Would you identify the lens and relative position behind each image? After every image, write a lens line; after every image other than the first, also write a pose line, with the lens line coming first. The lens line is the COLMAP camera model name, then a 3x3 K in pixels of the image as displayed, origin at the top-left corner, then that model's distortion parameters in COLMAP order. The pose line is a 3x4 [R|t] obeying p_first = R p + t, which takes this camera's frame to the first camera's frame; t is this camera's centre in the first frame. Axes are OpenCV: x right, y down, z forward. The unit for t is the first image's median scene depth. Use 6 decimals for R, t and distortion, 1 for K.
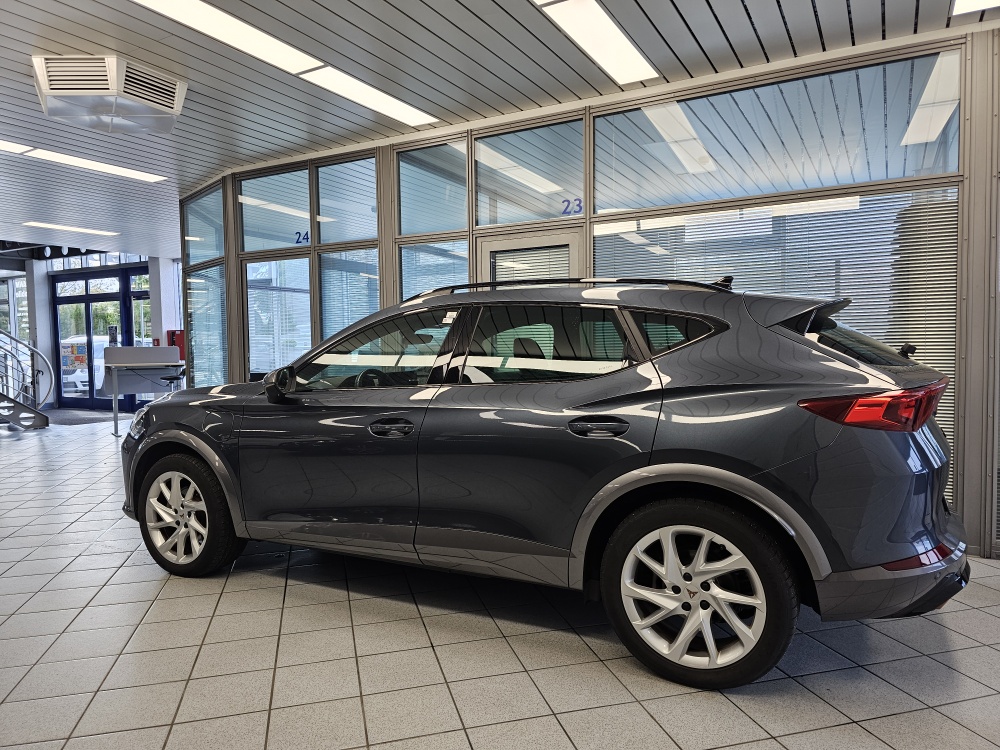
lens RADIAL K [[676.1, 0, 501.6], [0, 676.1, 363.0], [0, 0, 1]] dist [0.010755, -0.000042]
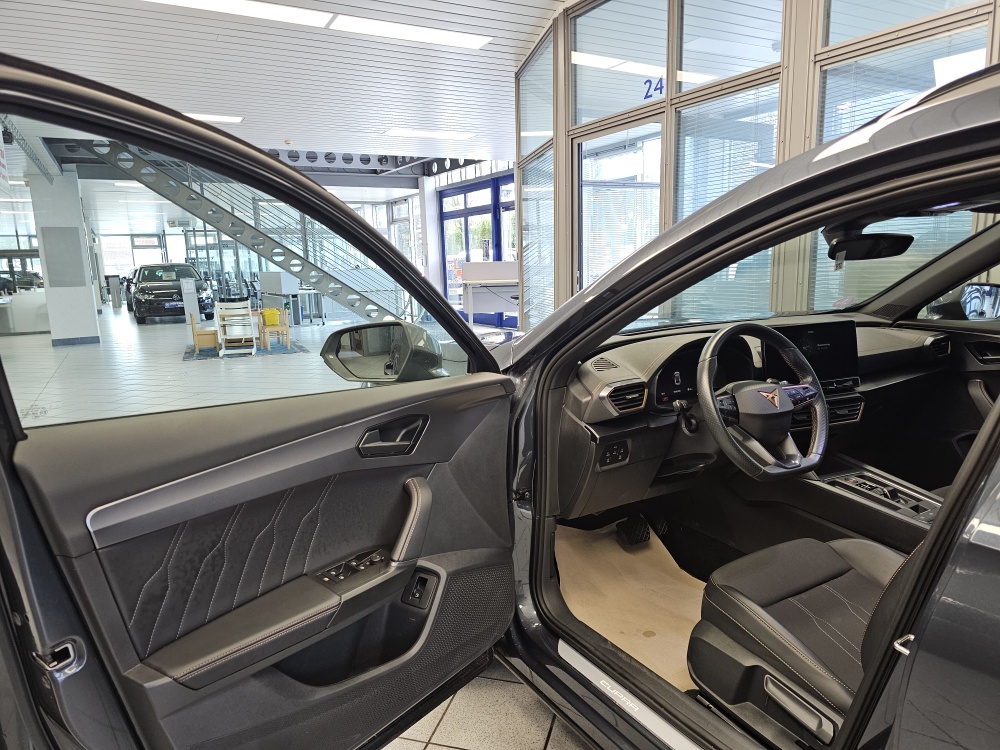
lens RADIAL K [[676.1, 0, 501.6], [0, 676.1, 363.0], [0, 0, 1]] dist [0.010755, -0.000042]
pose [[0.848974, 0.074907, -0.523098, -0.063398], [-0.007877, 0.991586, 0.129210, -0.010169], [0.528375, -0.105575, 0.842421, 0.360523]]
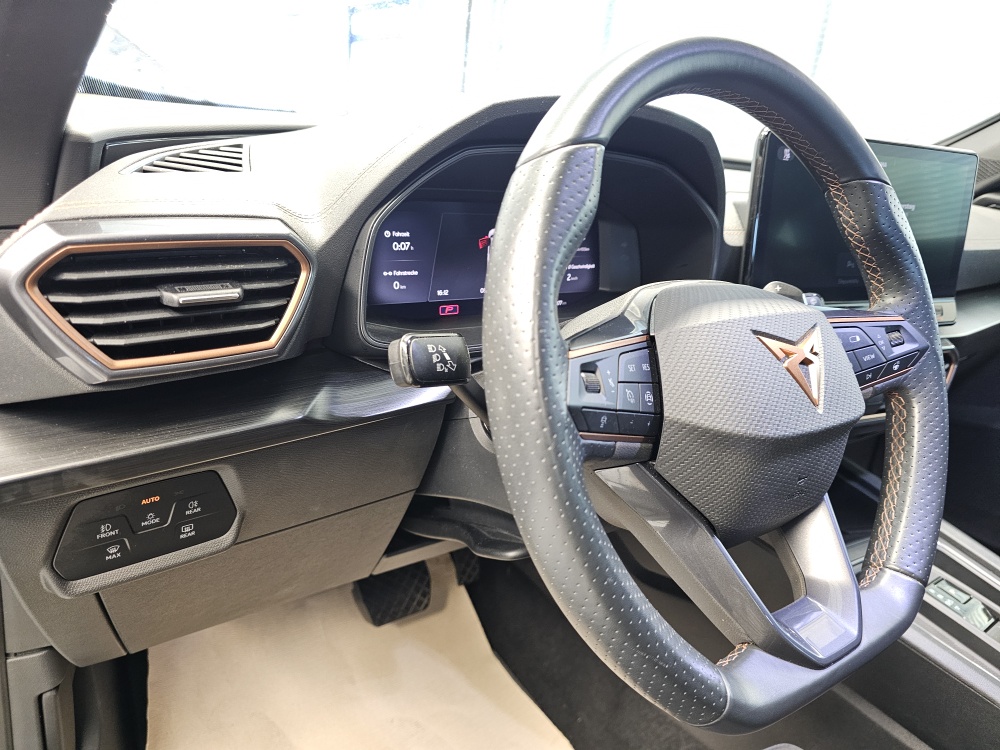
lens RADIAL K [[703.5, 0, 503.1], [0, 703.5, 381.1], [0, 0, 1]] dist [0.042017, -0.000404]
pose [[0.890969, 0.253272, -0.376866, -0.100591], [-0.134353, 0.939867, 0.314005, 0.014354], [0.433733, -0.229135, 0.871420, 0.522822]]
